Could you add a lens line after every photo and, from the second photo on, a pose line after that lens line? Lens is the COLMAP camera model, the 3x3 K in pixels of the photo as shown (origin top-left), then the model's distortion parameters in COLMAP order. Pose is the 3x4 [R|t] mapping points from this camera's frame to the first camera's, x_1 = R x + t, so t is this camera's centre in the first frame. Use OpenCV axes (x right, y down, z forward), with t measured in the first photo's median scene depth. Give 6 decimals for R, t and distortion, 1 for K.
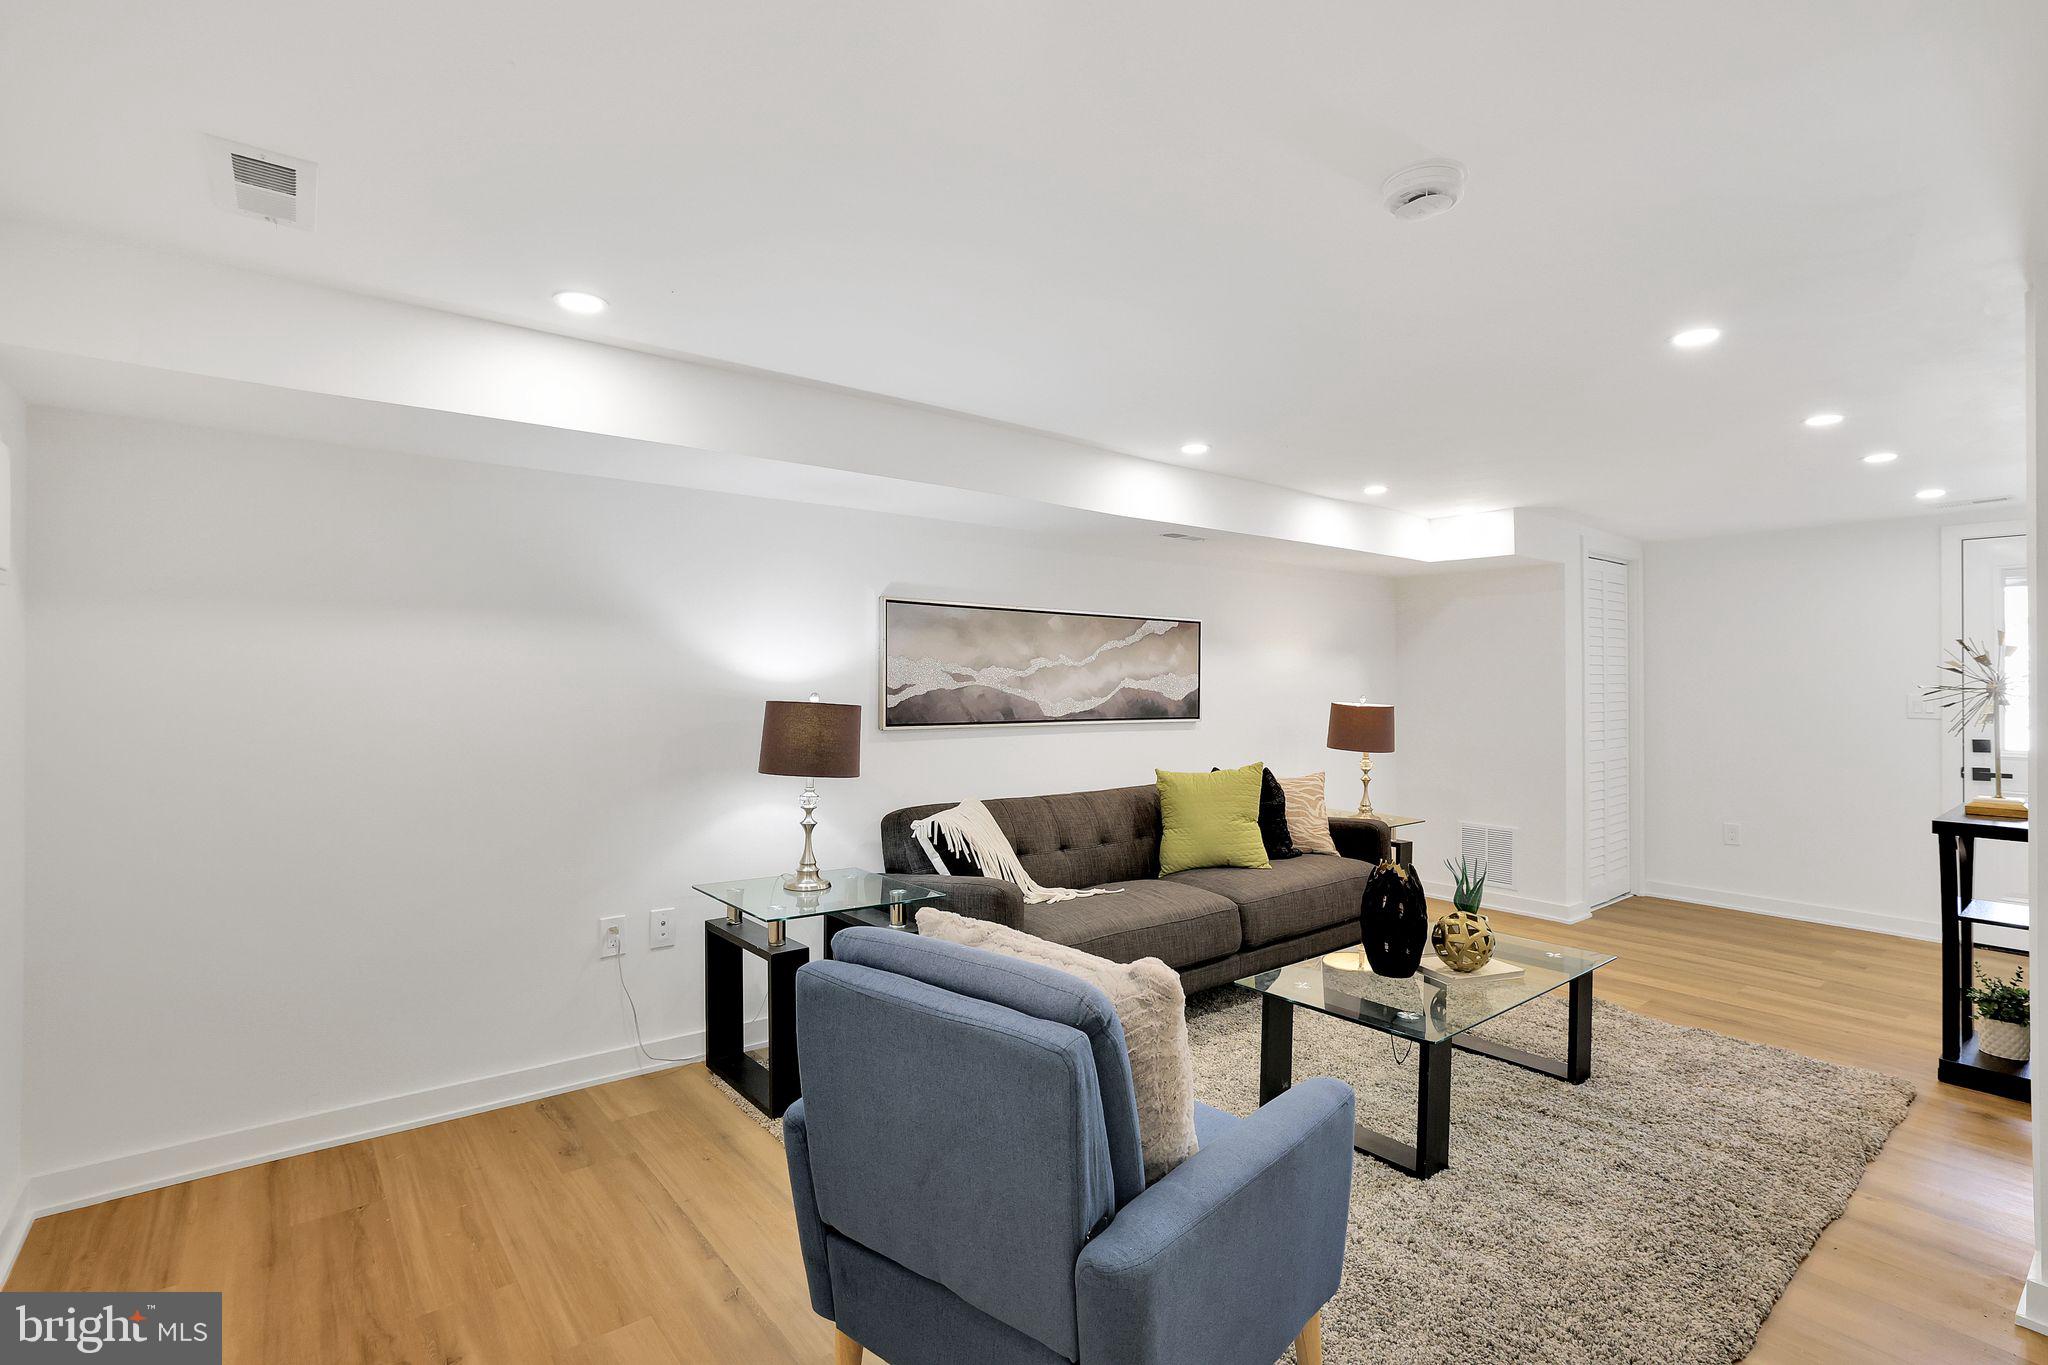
lens RADIAL K [[961.2, 0, 1025.6], [0, 961.2, 680.5], [0, 0, 1]] dist [0.000549, 0.000137]
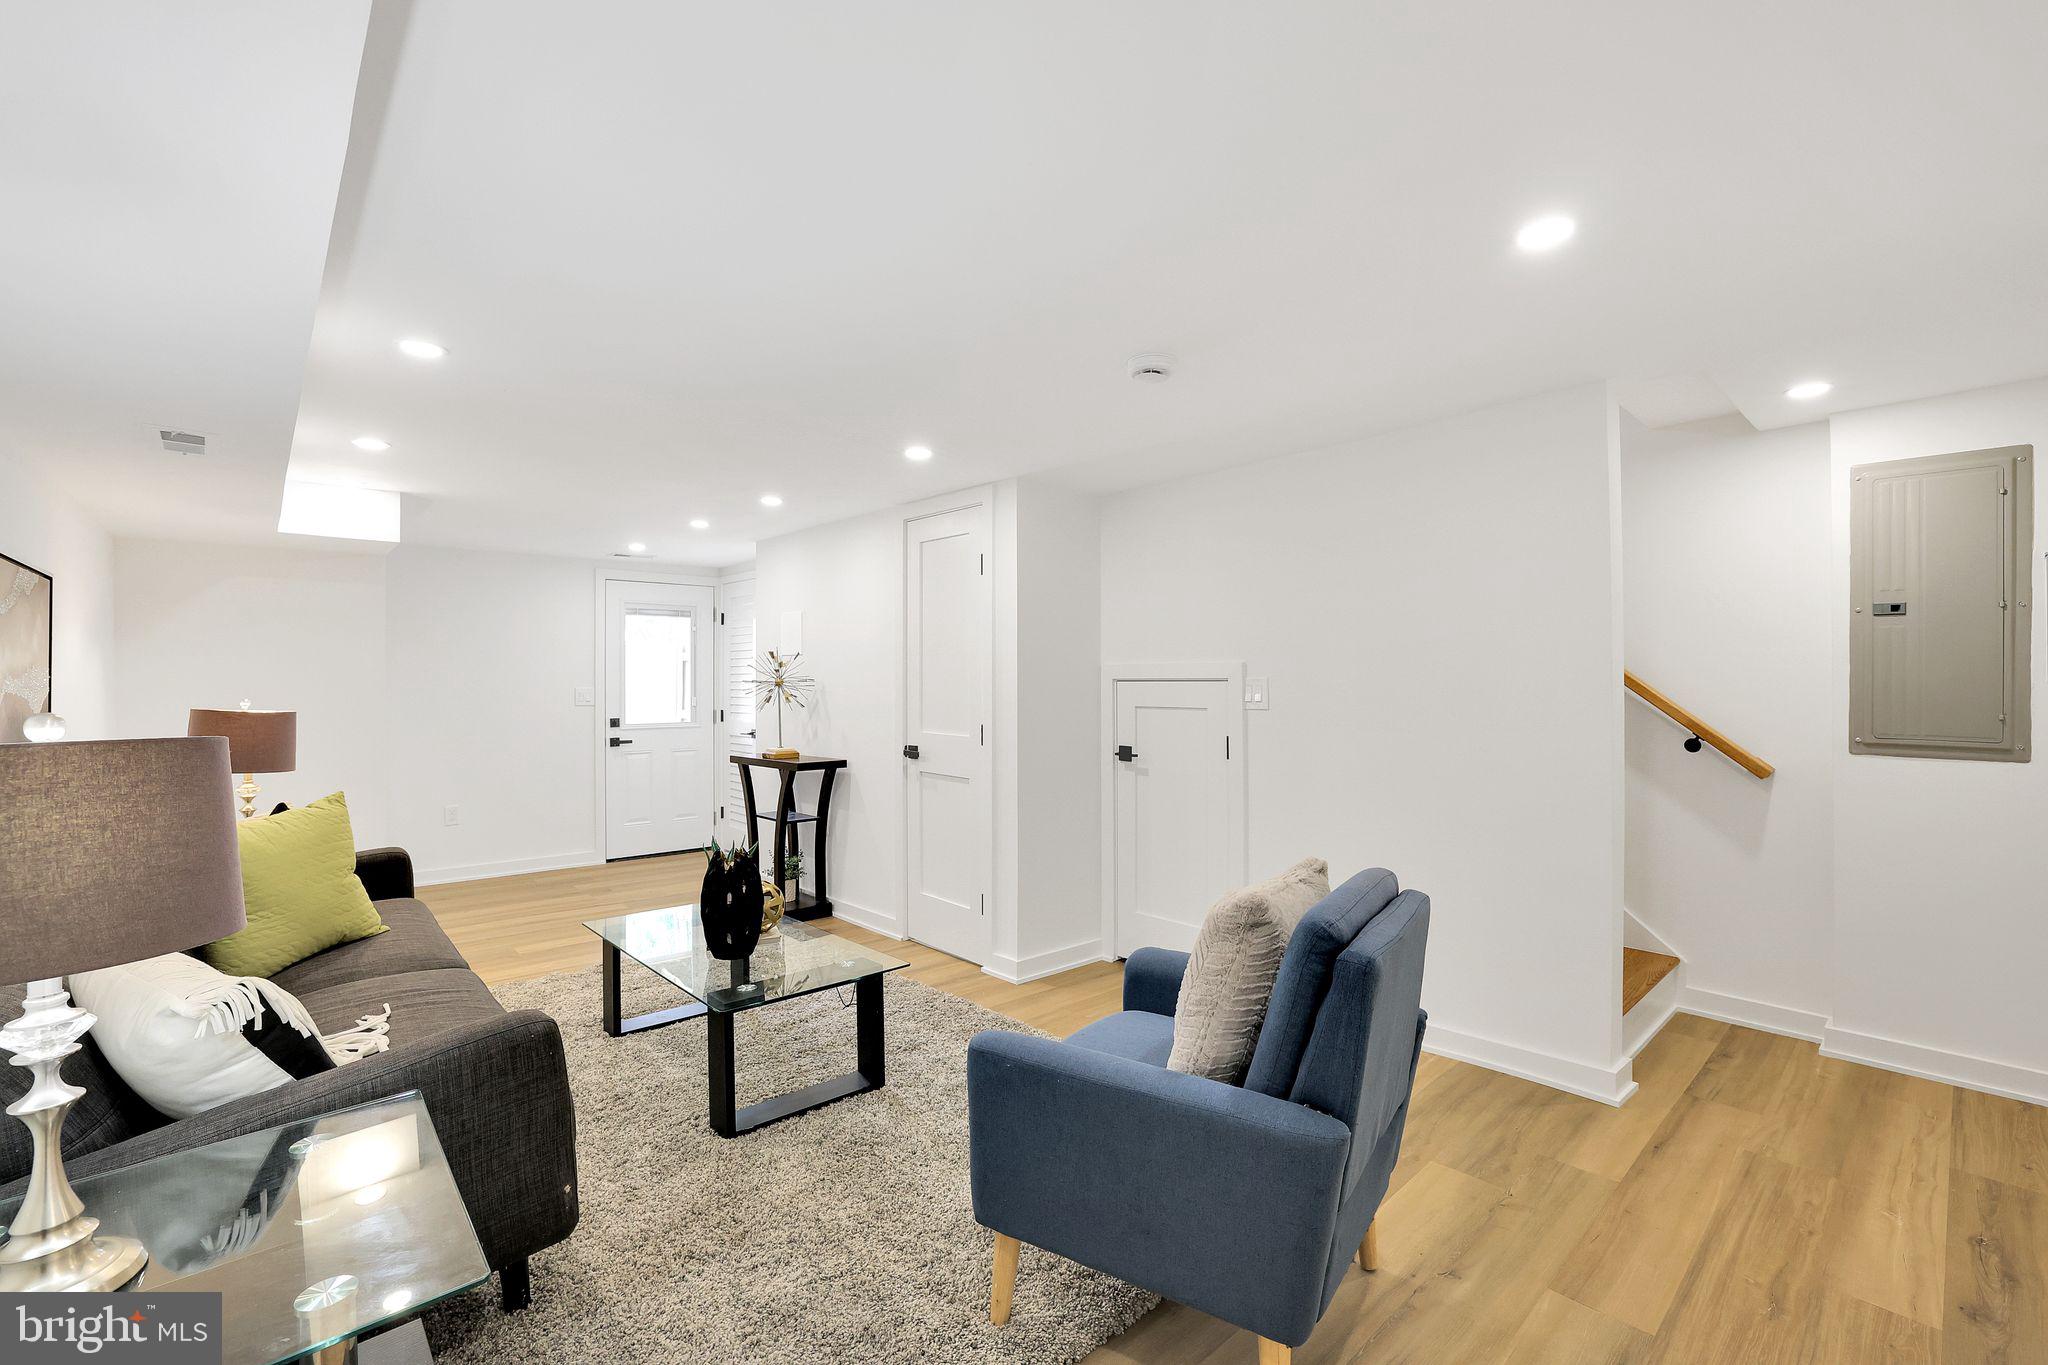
lens RADIAL K [[882.5, 0, 1026.0], [0, 882.5, 681.1], [0, 0, 1]] dist [-0.038951, 0.010981]
pose [[-0.034989, -0.004672, 0.999377, -0.349400], [0.003254, 0.999983, 0.004789, 0.000977], [-0.999382, 0.003419, -0.034973, 0.428496]]
